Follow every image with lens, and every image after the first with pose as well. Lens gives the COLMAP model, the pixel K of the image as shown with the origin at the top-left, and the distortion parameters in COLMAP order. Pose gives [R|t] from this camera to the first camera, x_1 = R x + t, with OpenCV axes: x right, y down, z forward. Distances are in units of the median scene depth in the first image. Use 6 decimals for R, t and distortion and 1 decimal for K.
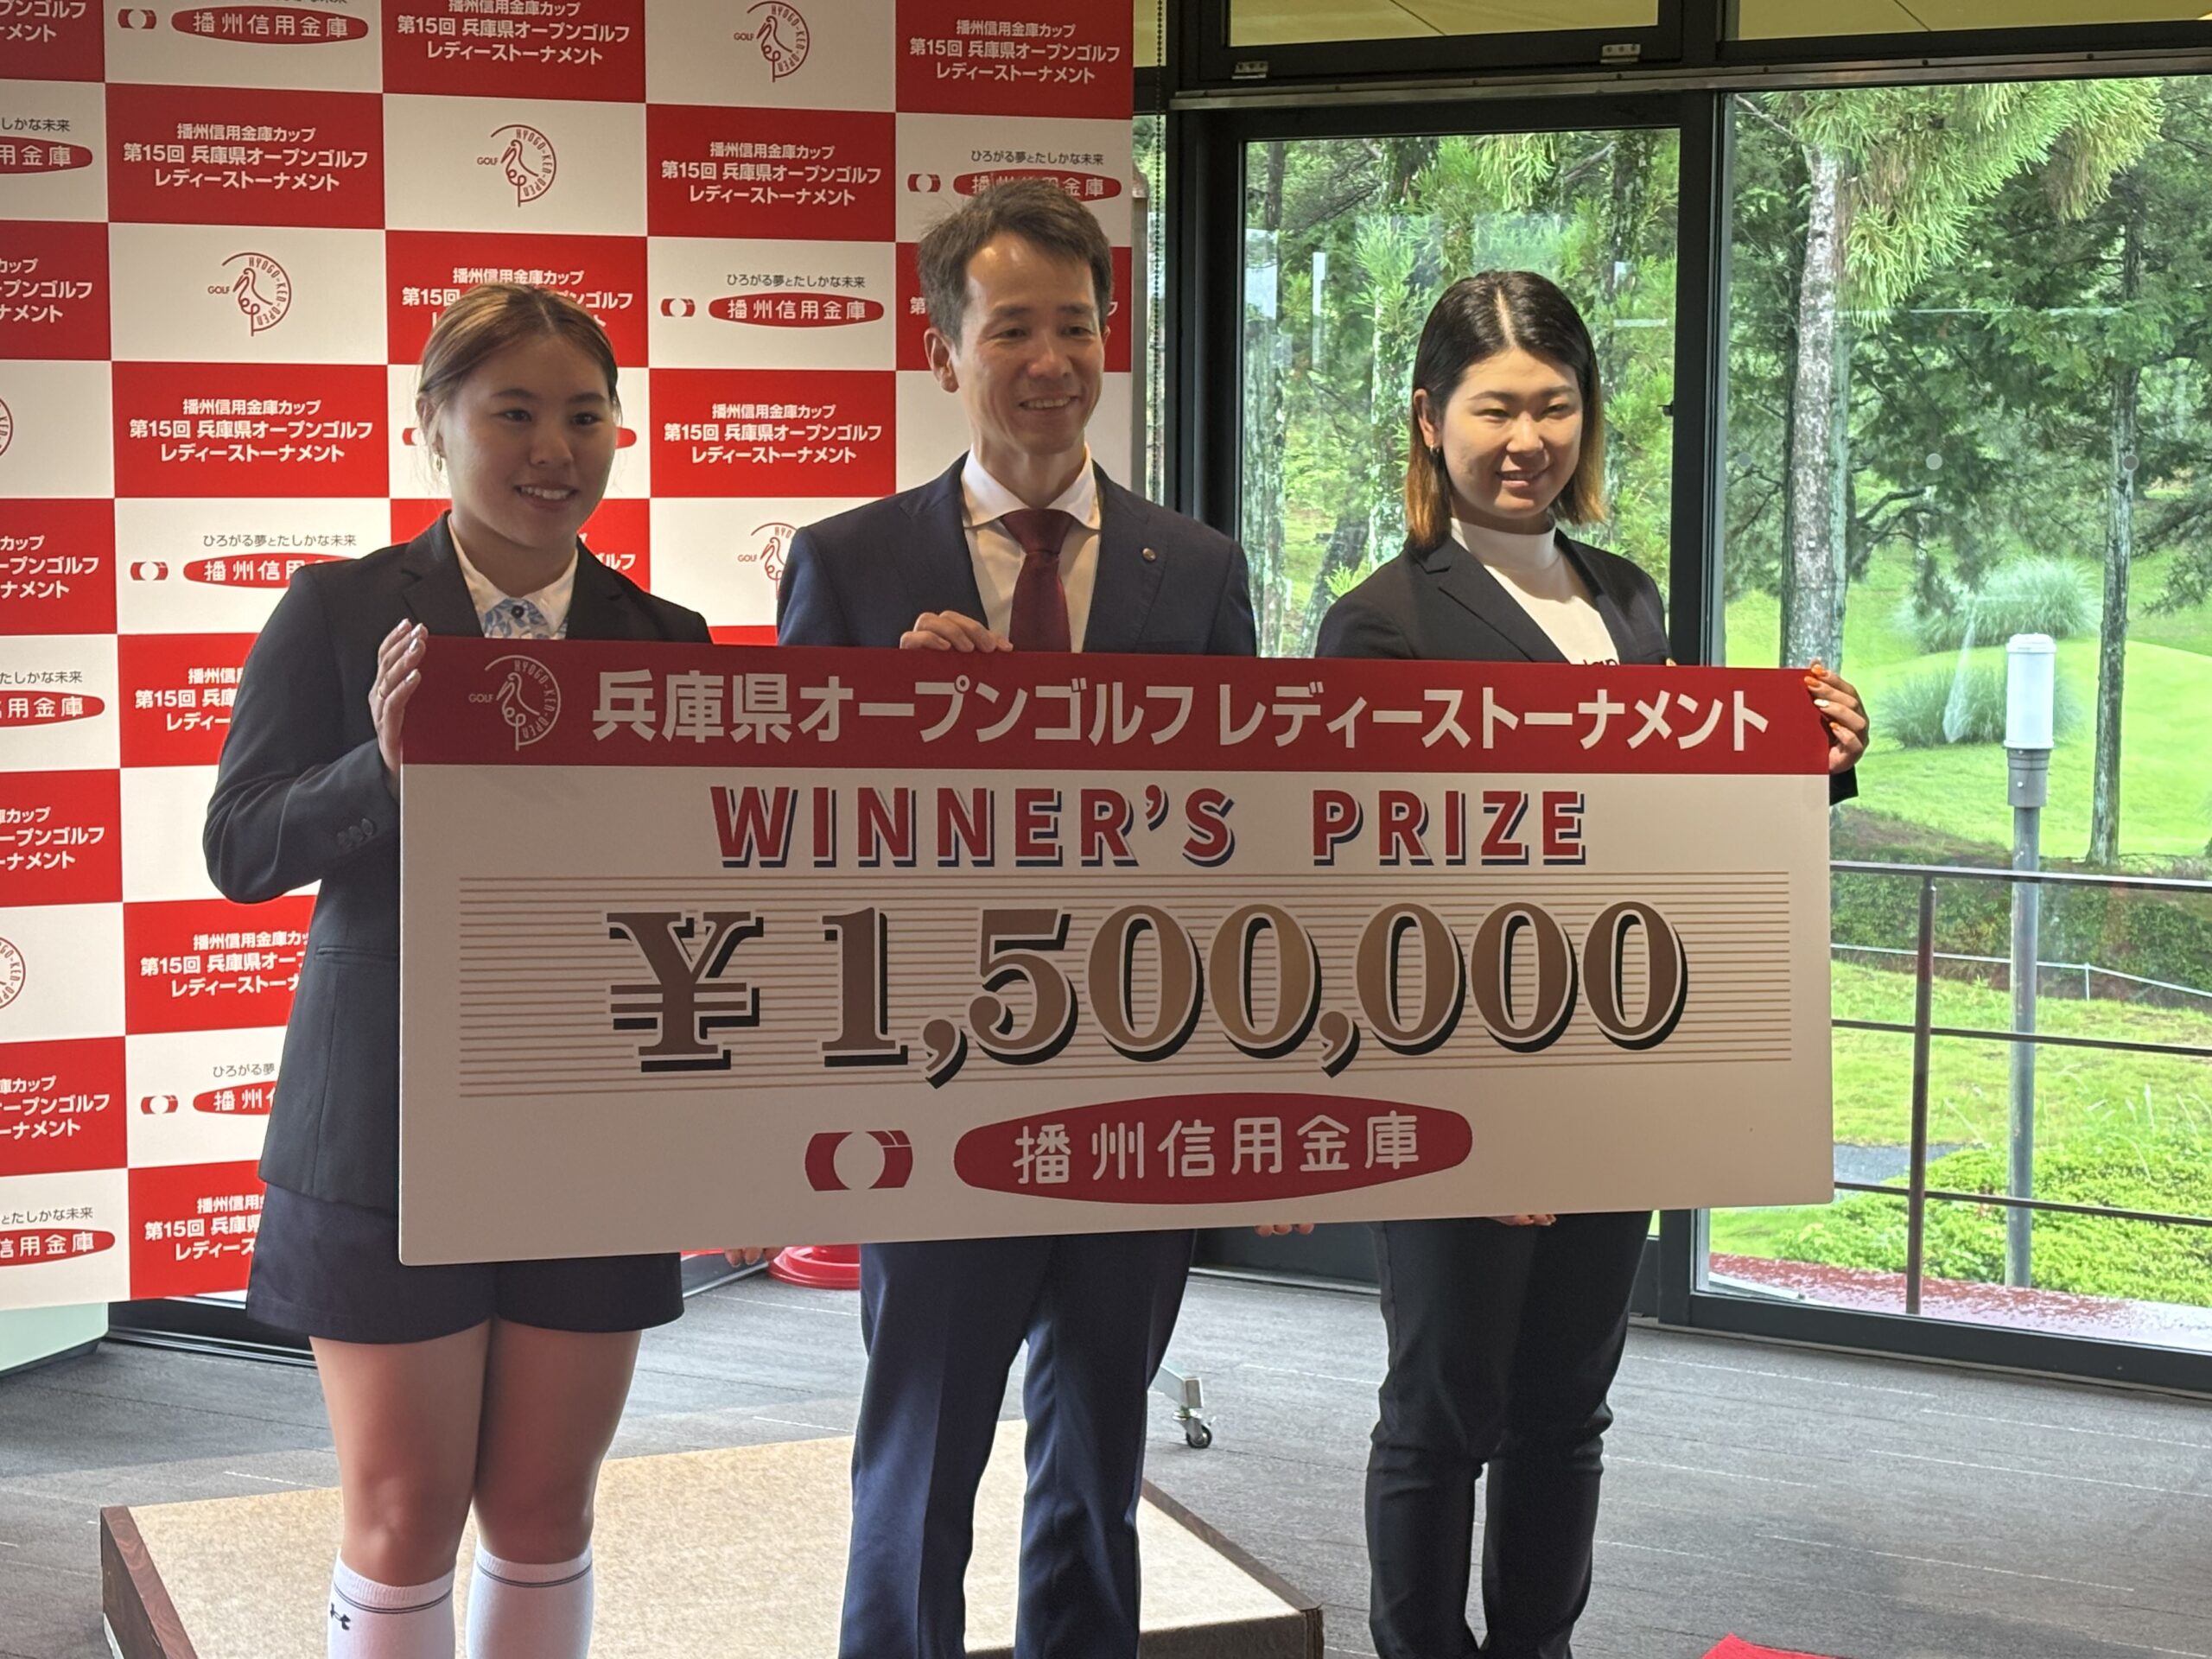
lens RADIAL K [[3943.6, 0, 1106.0], [0, 3943.6, 829.5], [0, 0, 1]] dist [0.111169, -0.057441]
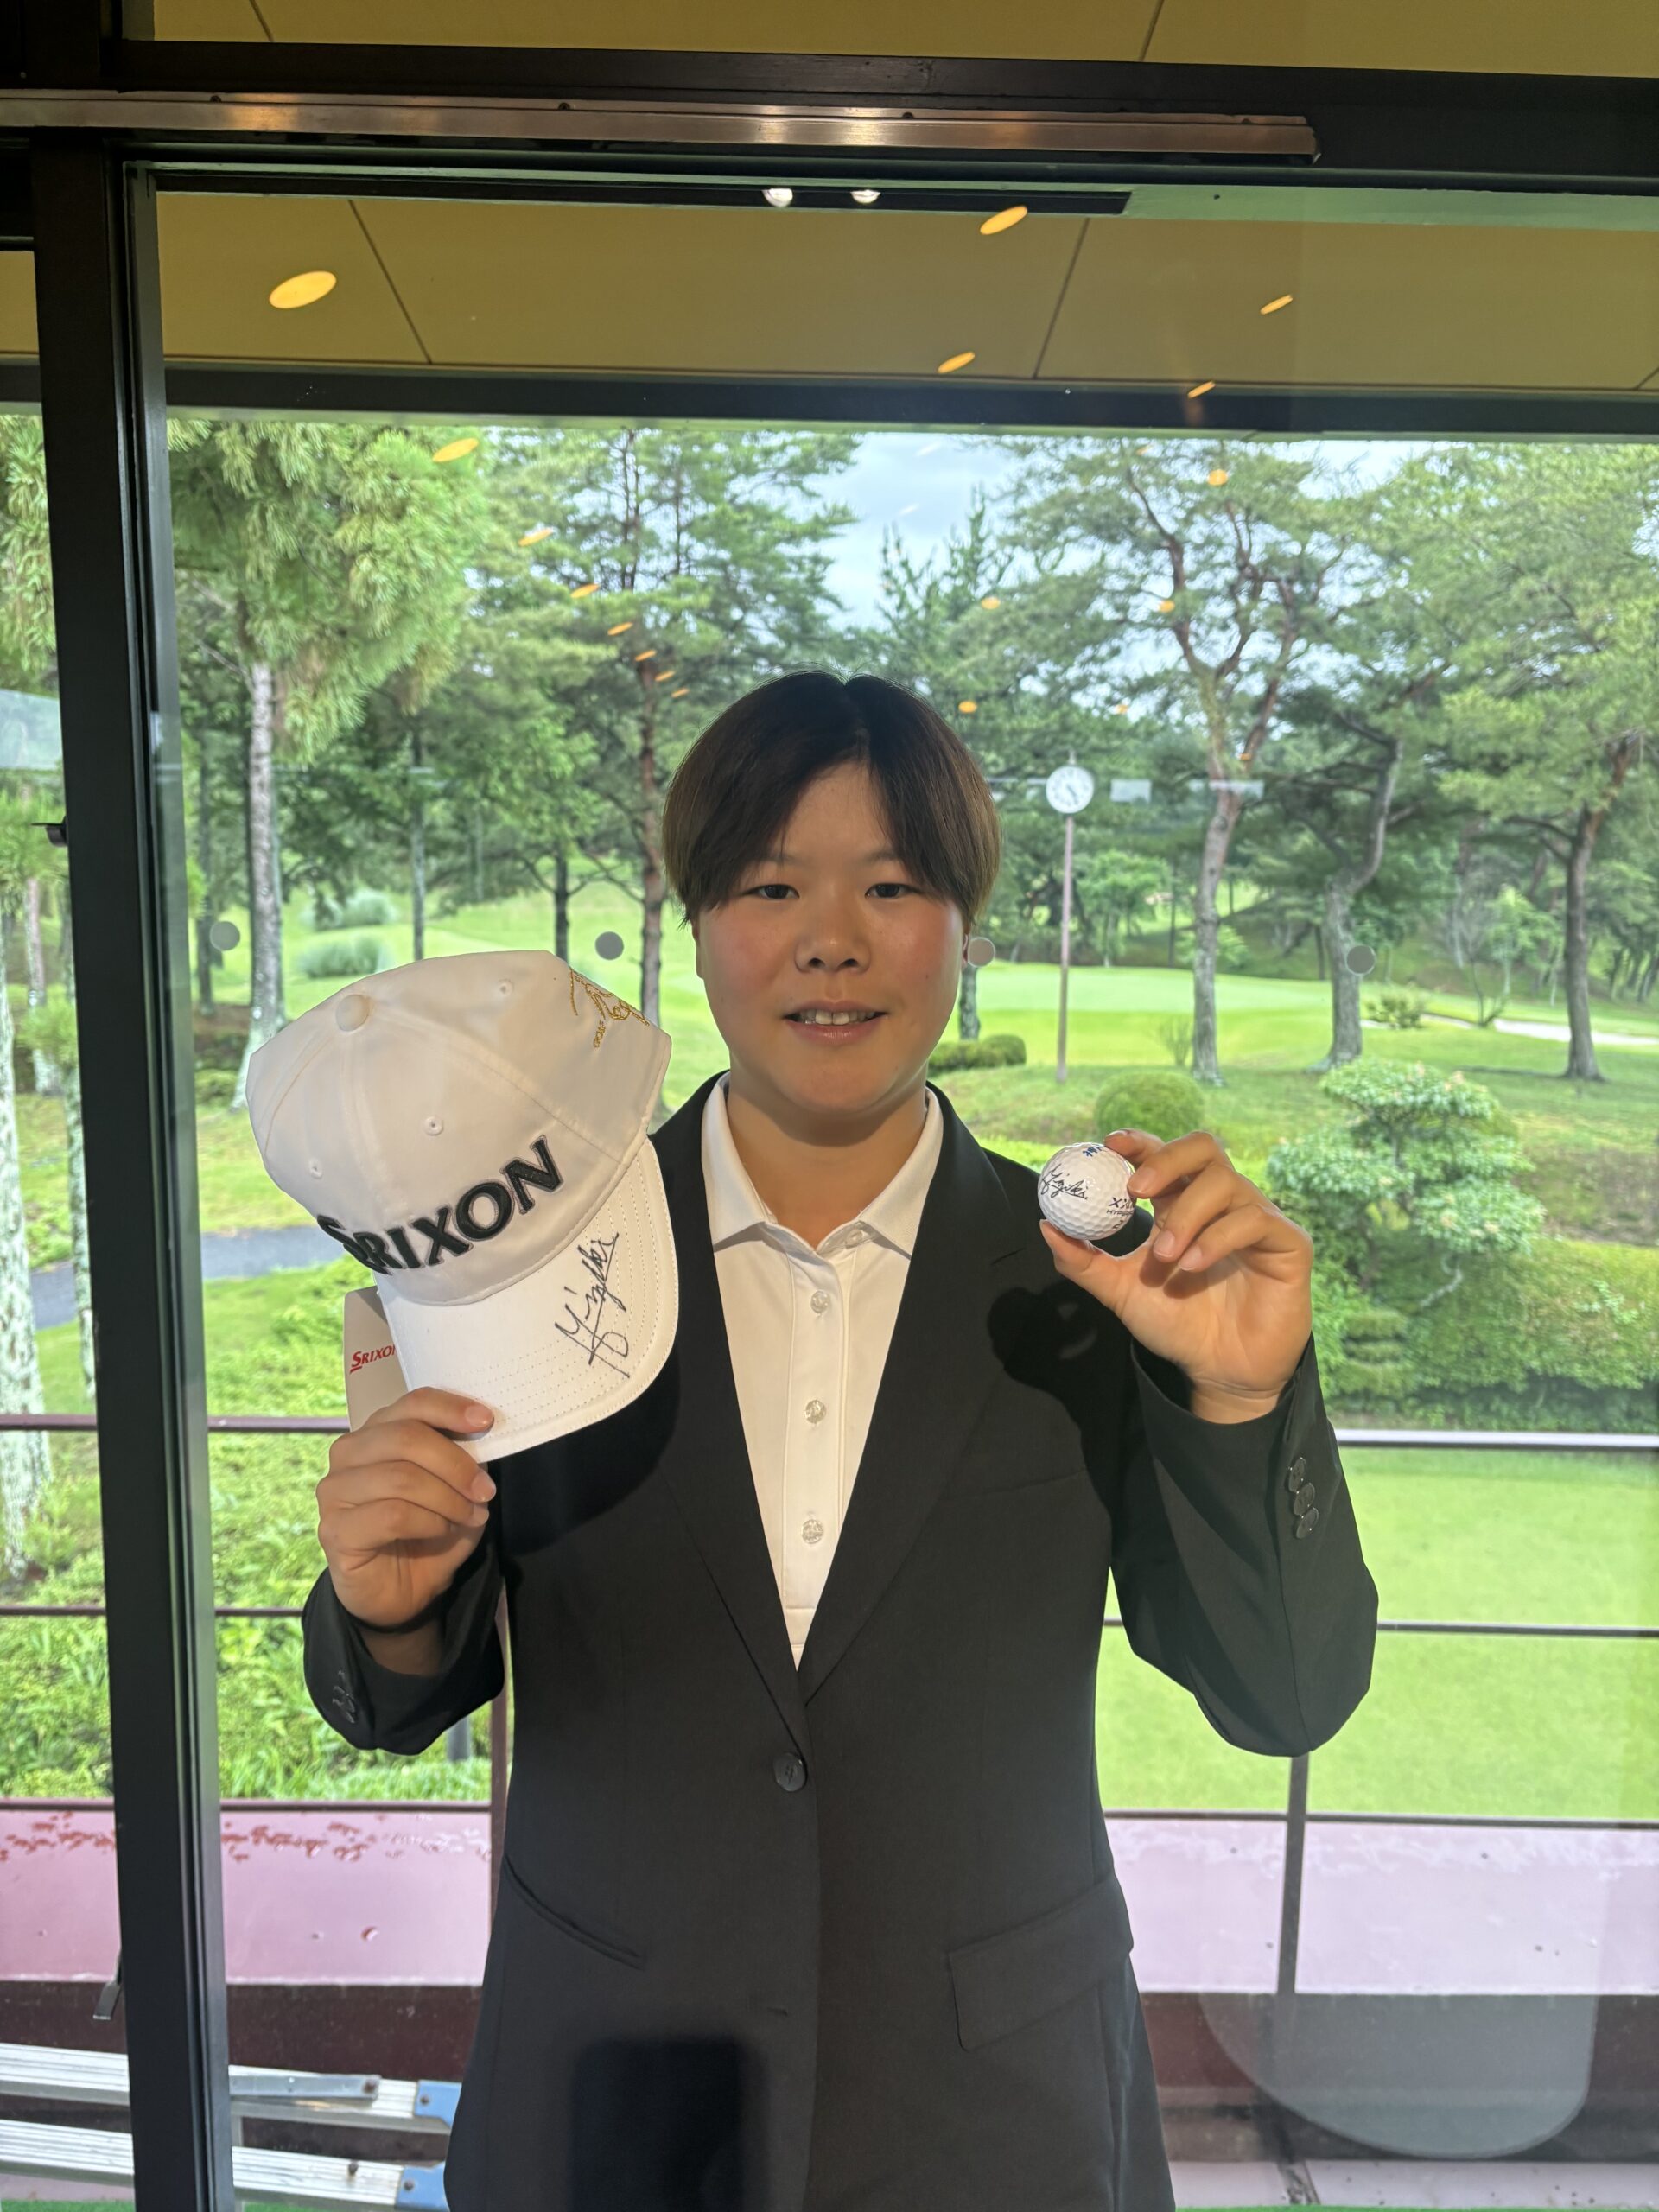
lens RADIAL K [[1702.6, 0, 829.5], [0, 1702.6, 1106.0], [0, 0, 1]] dist [-0.004916, -0.001560]
pose [[0.879369, -0.066478, 0.471478, 0.020216], [0.037843, 0.996831, 0.069970, -0.013274], [-0.474635, -0.043687, 0.879098, 0.121552]]
